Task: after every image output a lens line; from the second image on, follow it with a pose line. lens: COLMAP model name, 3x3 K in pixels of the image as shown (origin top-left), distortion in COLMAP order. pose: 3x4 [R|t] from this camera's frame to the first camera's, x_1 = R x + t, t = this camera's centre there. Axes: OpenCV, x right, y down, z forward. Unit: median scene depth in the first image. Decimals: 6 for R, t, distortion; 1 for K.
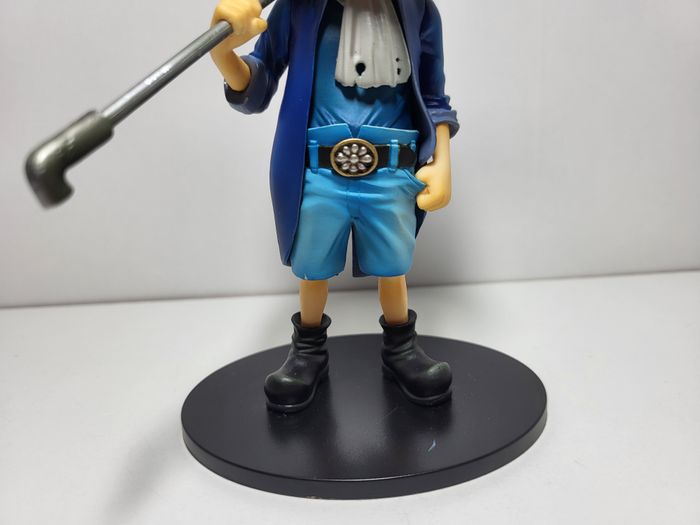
lens RADIAL K [[523.3, 0, 350.0], [0, 523.3, 262.5], [0, 0, 1]] dist [-0.042859, -0.002610]
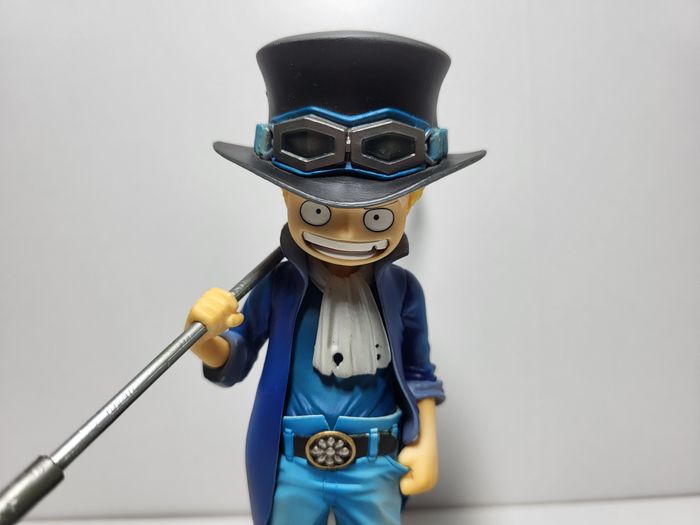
lens RADIAL K [[523.3, 0, 350.0], [0, 523.3, 262.5], [0, 0, 1]] dist [-0.042859, -0.002610]
pose [[0.999370, 0.009486, -0.034198, 0.071209], [-0.016846, 0.974932, -0.221865, -0.318908], [0.031237, 0.222302, 0.974477, 0.007379]]
